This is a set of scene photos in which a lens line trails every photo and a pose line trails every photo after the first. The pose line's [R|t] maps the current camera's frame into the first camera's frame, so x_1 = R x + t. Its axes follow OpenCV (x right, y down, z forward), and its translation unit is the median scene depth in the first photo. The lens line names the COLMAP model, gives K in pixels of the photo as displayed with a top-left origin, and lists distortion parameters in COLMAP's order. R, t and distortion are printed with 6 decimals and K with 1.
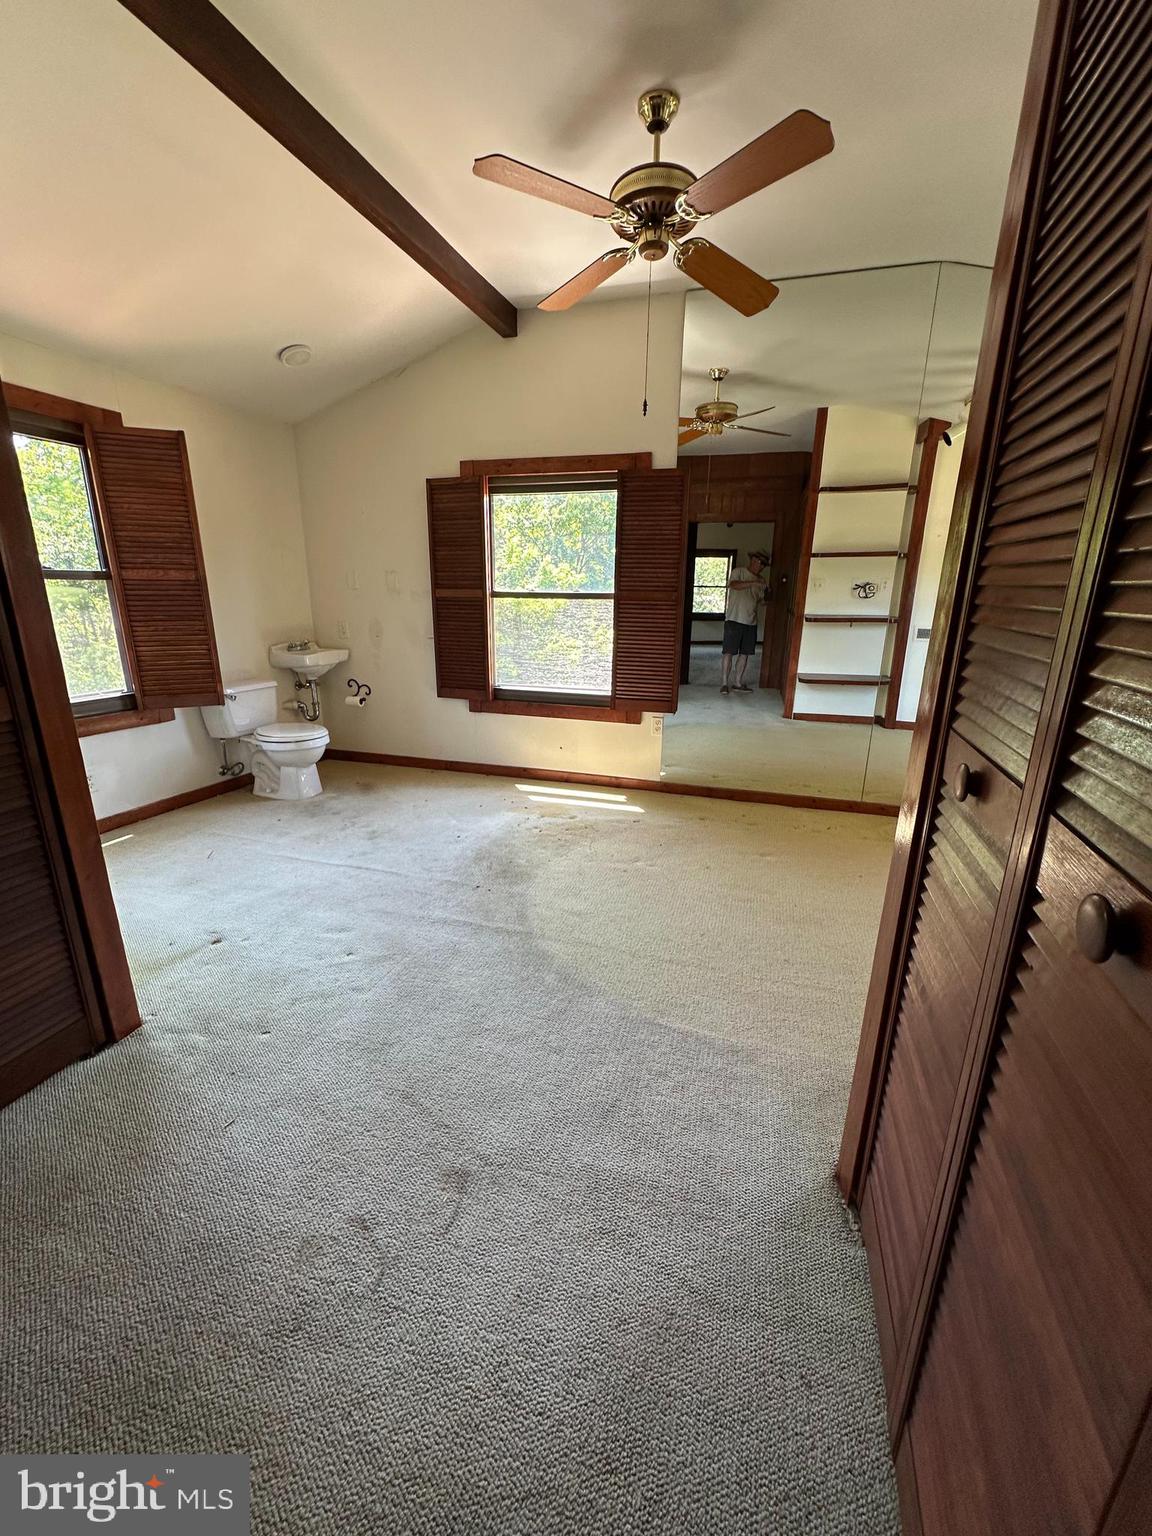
lens RADIAL K [[612.9, 0, 576.0], [0, 612.9, 768.0], [0, 0, 1]] dist [-0.002989, 0.001023]
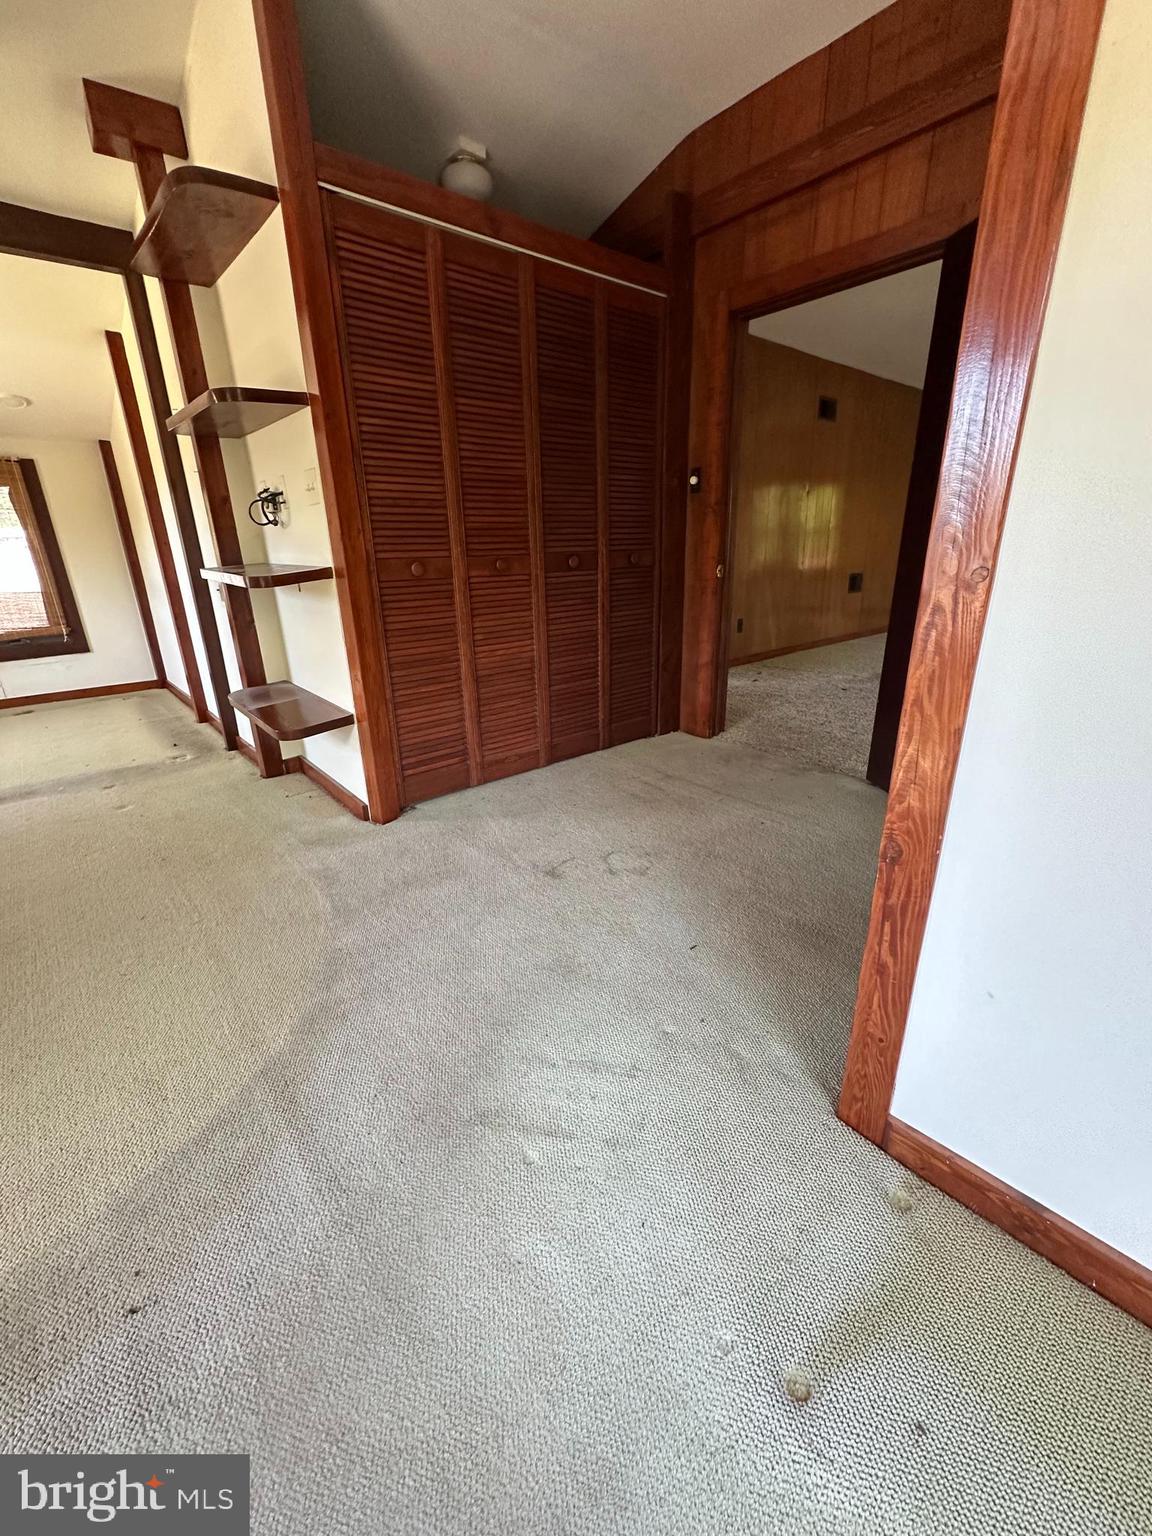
lens RADIAL K [[617.0, 0, 576.0], [0, 617.0, 768.0], [0, 0, 1]] dist [-0.001598, 0.000538]
pose [[-0.842047, -0.177169, 0.509479, -0.453059], [0.164441, 0.815244, 0.555280, -0.194272], [-0.513728, 0.551351, -0.657340, 0.839925]]
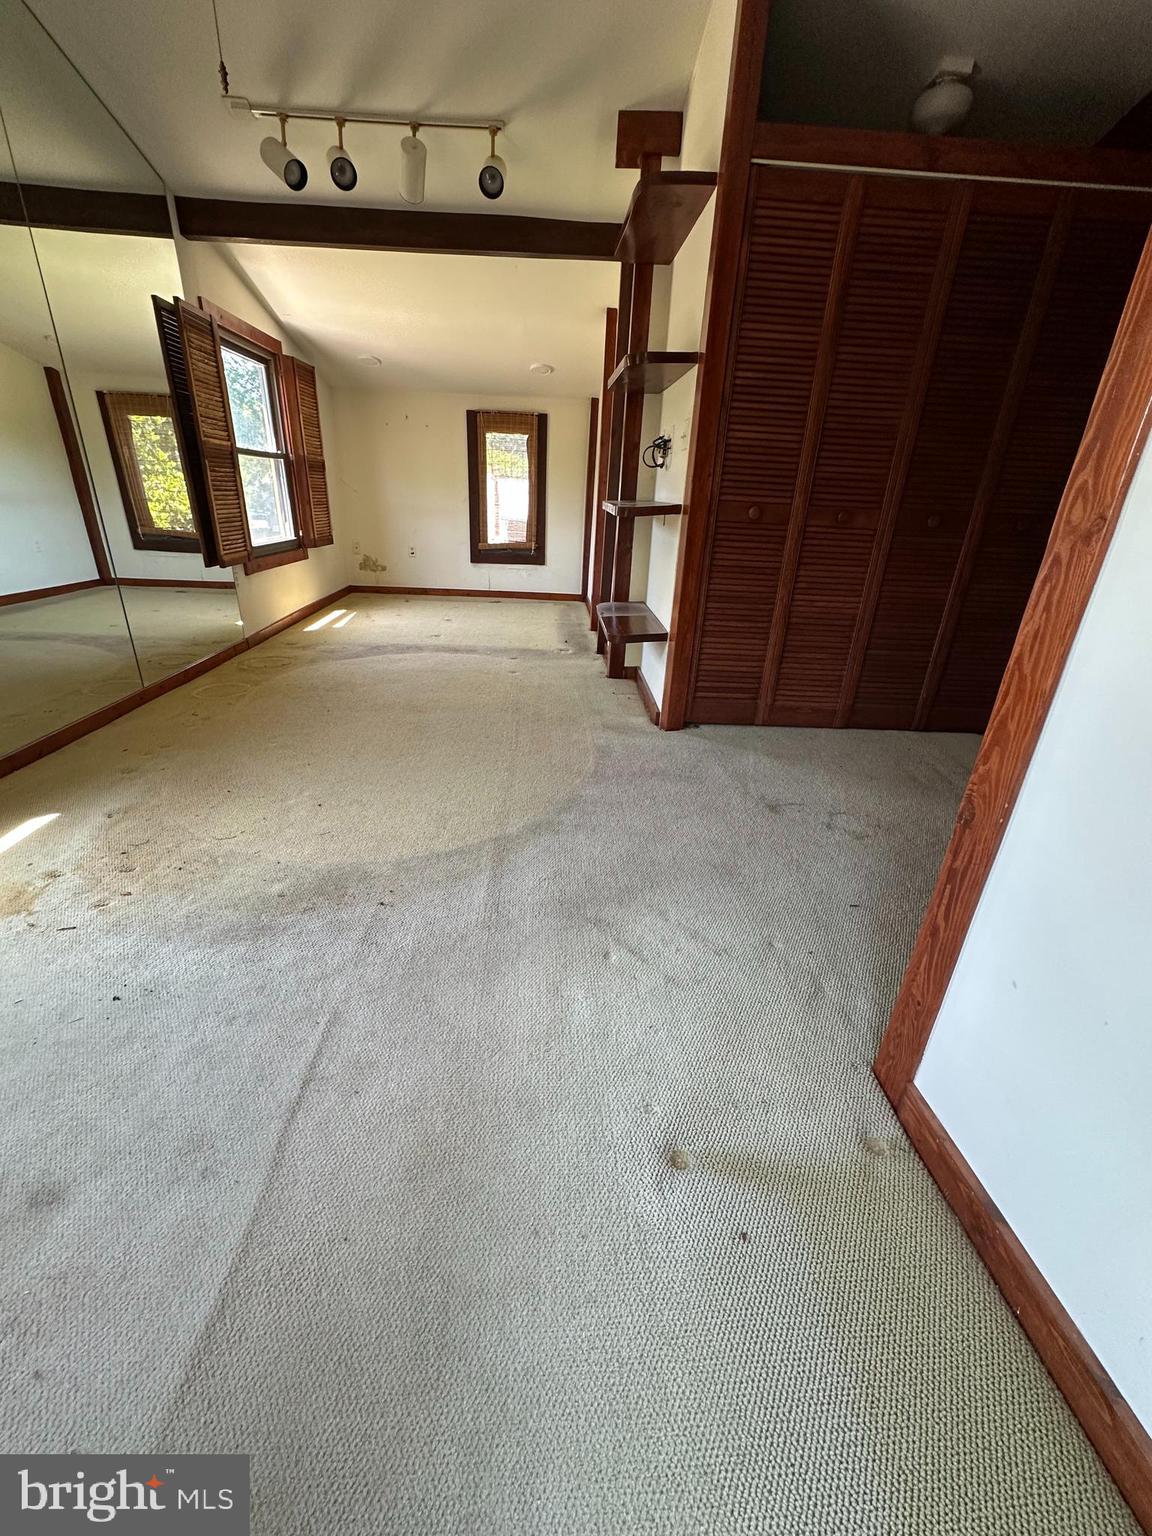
lens RADIAL K [[612.9, 0, 576.0], [0, 612.9, 768.0], [0, 0, 1]] dist [-0.002989, 0.001023]
pose [[-0.326873, -0.407013, 0.852933, -0.636711], [0.220354, 0.844811, 0.487584, -0.168696], [-0.919020, 0.347325, -0.186459, 0.800729]]
